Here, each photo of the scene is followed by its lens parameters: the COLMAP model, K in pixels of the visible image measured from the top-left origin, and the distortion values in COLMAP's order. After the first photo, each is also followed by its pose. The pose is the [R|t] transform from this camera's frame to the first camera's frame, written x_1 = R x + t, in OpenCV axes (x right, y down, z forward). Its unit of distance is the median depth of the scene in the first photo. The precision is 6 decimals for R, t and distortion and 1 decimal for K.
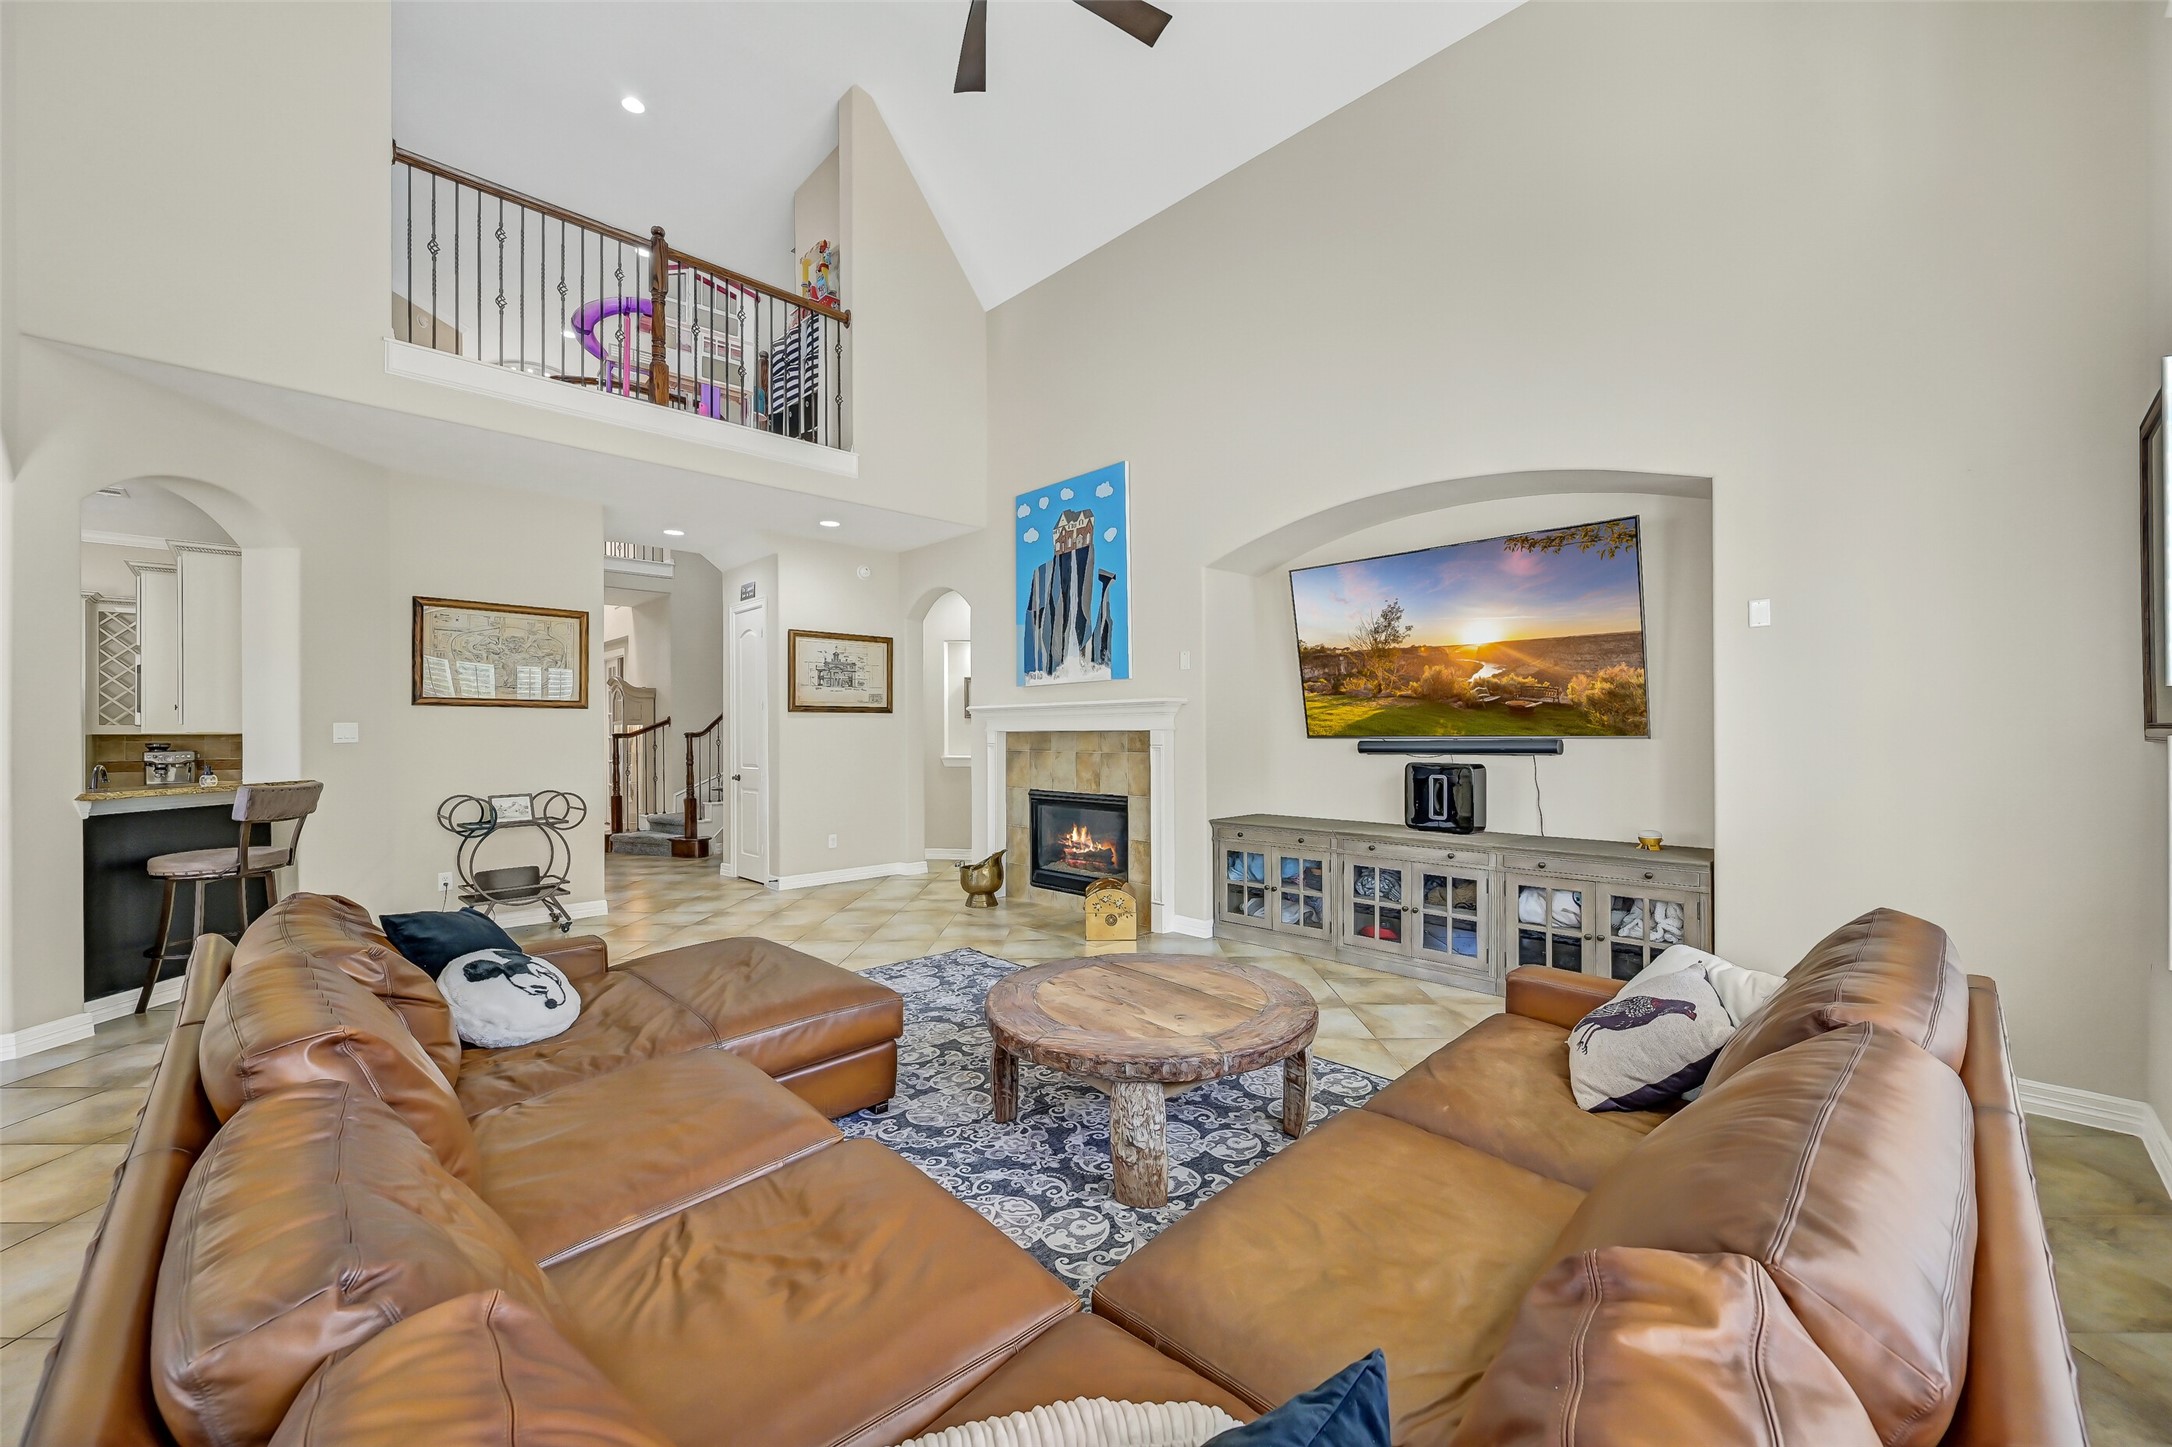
lens RADIAL K [[850.2, 0, 1105.4], [0, 850.2, 729.4], [0, 0, 1]] dist [-0.010177, 0.000108]
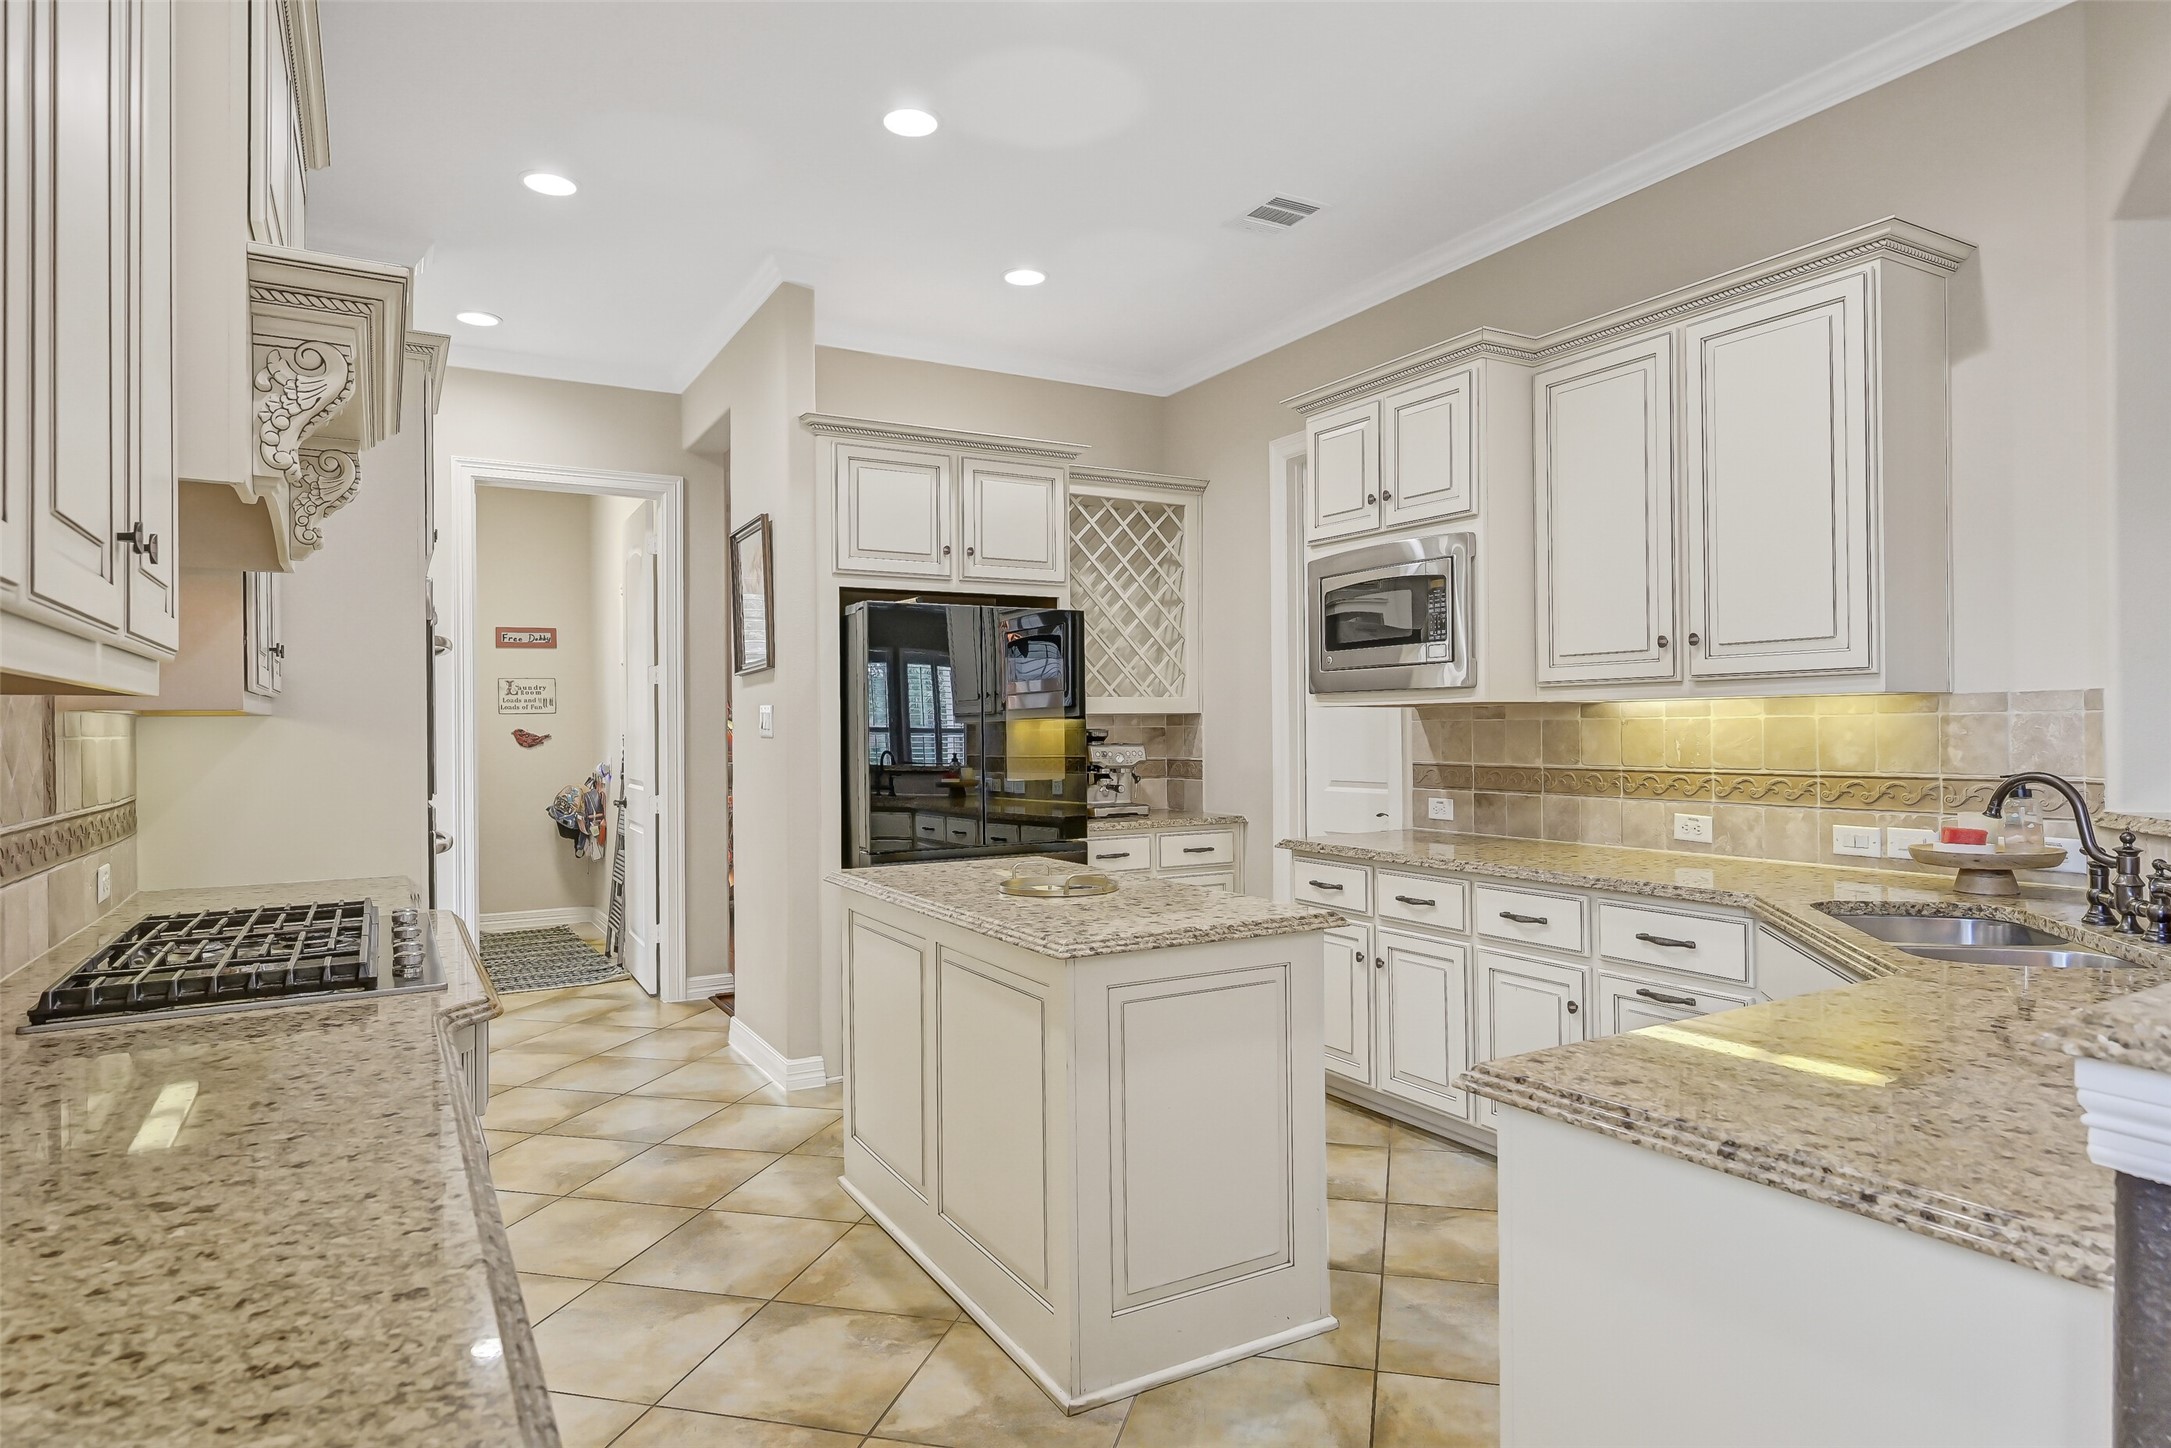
lens RADIAL K [[1241.6, 0, 1079.5], [0, 1241.6, 730.5], [0, 0, 1]] dist [-0.011802, -0.000506]
pose [[0.963172, -0.003433, -0.268864, -1.055382], [0.005686, 0.999955, 0.007600, 0.011960], [0.268826, -0.008849, 0.963148, 0.250335]]
